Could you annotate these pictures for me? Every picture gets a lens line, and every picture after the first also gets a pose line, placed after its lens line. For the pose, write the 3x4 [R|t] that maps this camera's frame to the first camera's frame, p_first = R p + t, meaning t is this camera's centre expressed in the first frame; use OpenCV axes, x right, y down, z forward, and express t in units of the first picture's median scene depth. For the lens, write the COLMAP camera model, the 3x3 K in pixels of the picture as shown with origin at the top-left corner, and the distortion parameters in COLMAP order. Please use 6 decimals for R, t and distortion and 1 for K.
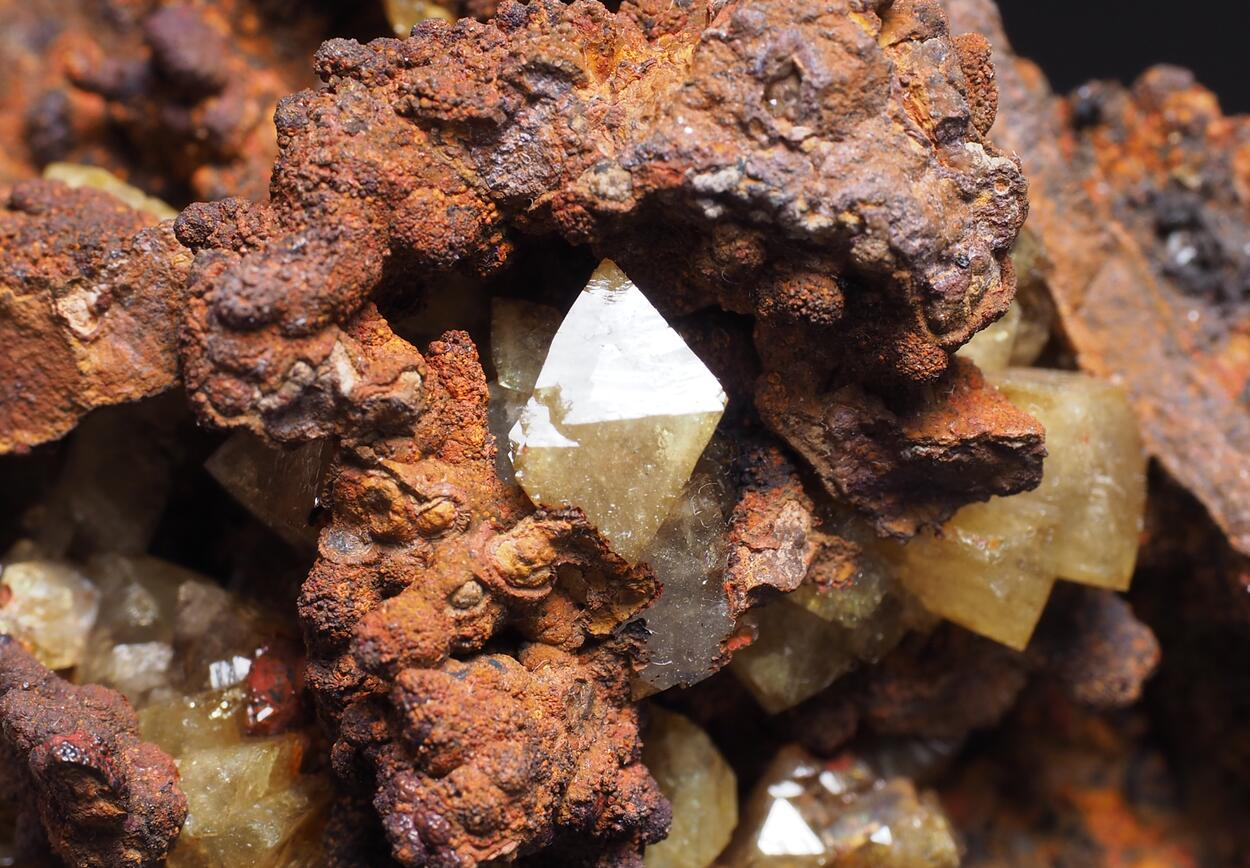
lens RADIAL K [[1490.3, 0, 625.1], [0, 1490.3, 405.2], [0, 0, 1]] dist [0.000575, -0.007421]
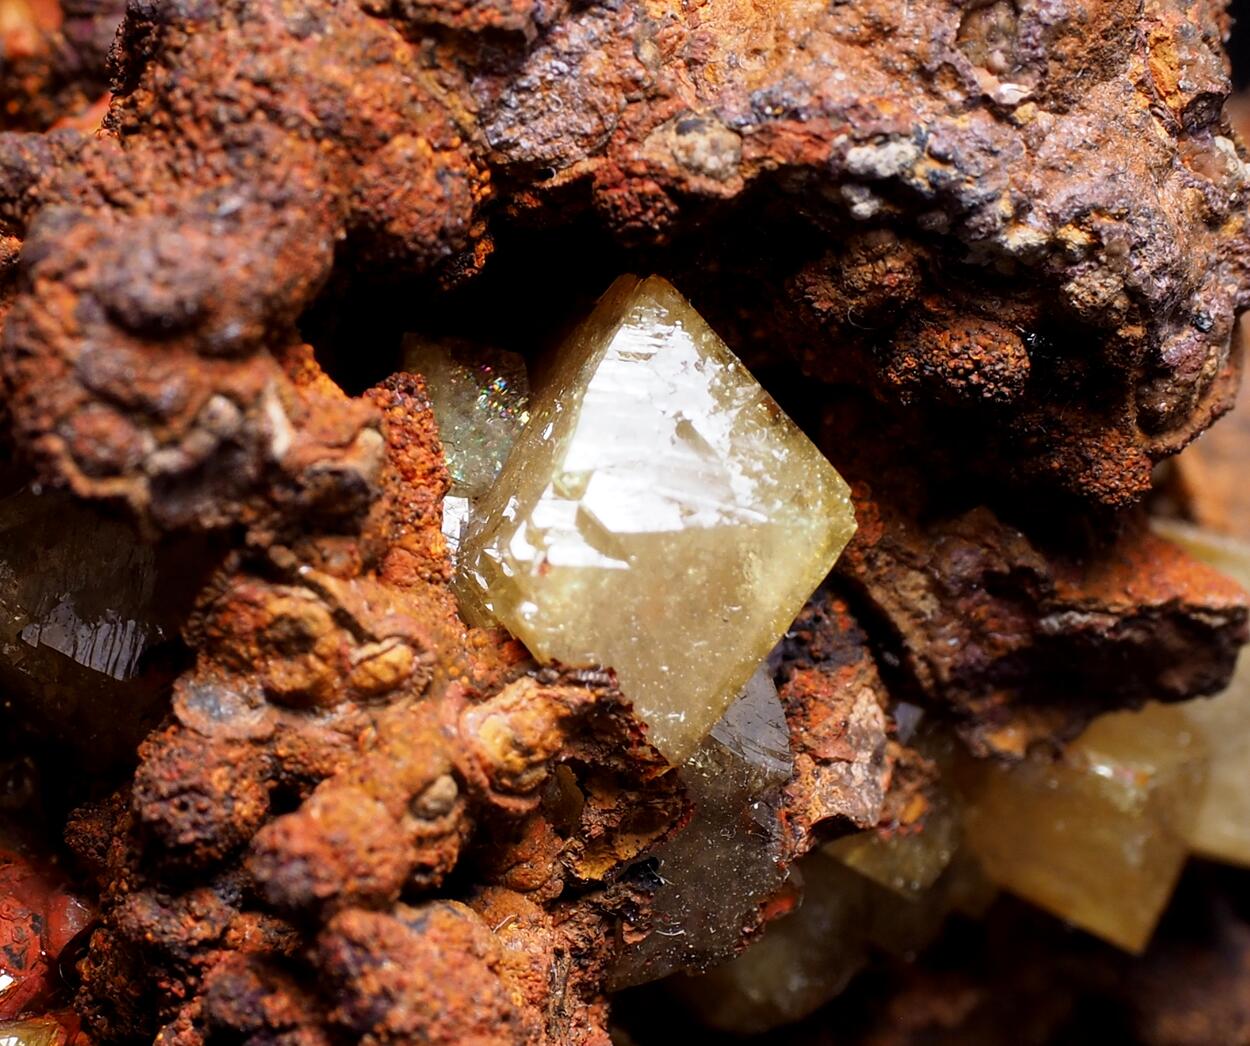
lens RADIAL K [[2384.7, 0, 625.0], [0, 2384.7, 523.0], [0, 0, 1]] dist [-0.012929, 0.109252]
pose [[0.994548, 0.064273, 0.082122, -0.111141], [-0.063416, 0.997902, -0.013007, 0.020998], [-0.082786, 0.007728, 0.996537, 0.009824]]
